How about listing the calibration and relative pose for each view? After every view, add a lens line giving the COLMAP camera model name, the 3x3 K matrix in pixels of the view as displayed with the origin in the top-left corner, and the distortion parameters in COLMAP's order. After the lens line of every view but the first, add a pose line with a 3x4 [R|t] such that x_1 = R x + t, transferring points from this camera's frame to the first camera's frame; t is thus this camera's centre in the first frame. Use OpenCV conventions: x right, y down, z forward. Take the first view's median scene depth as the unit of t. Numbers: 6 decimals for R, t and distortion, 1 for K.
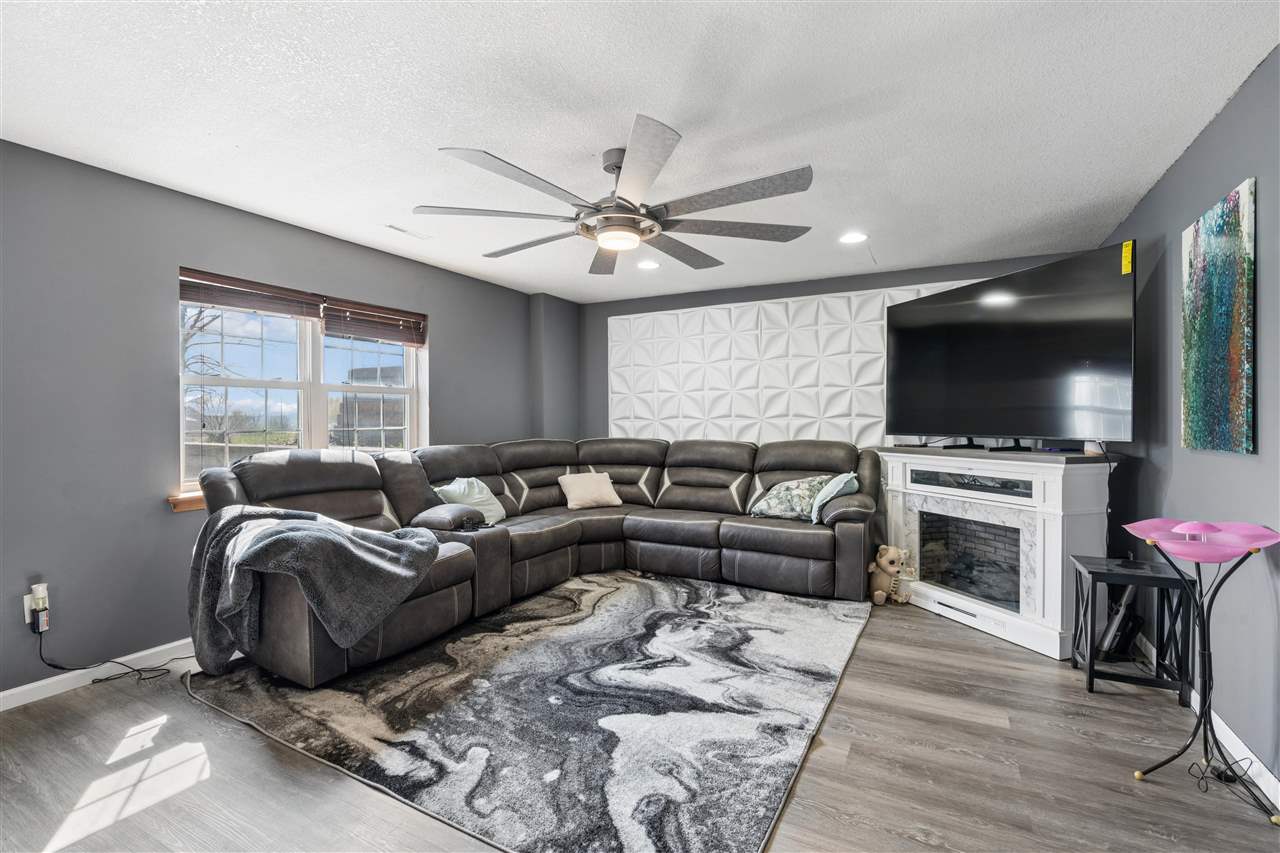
lens RADIAL K [[587.0, 0, 638.9], [0, 587.0, 425.8], [0, 0, 1]] dist [-0.008421, 0.000662]
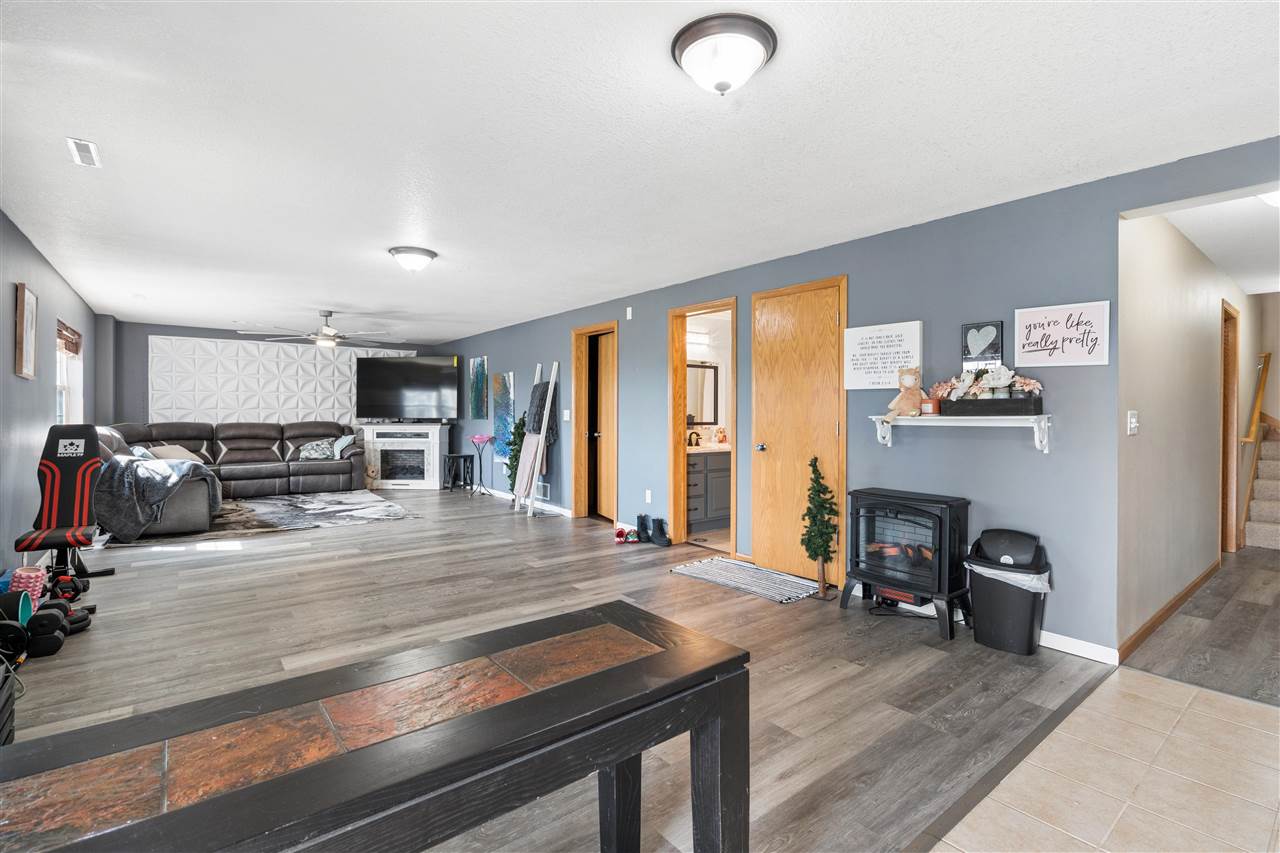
lens RADIAL K [[587.0, 0, 638.7], [0, 587.0, 419.2], [0, 0, 1]] dist [-0.008421, 0.000662]
pose [[0.387222, -0.005885, 0.921968, -1.194481], [0.006920, 0.999970, 0.003476, 0.020537], [-0.921960, 0.005034, 0.387252, -0.807115]]
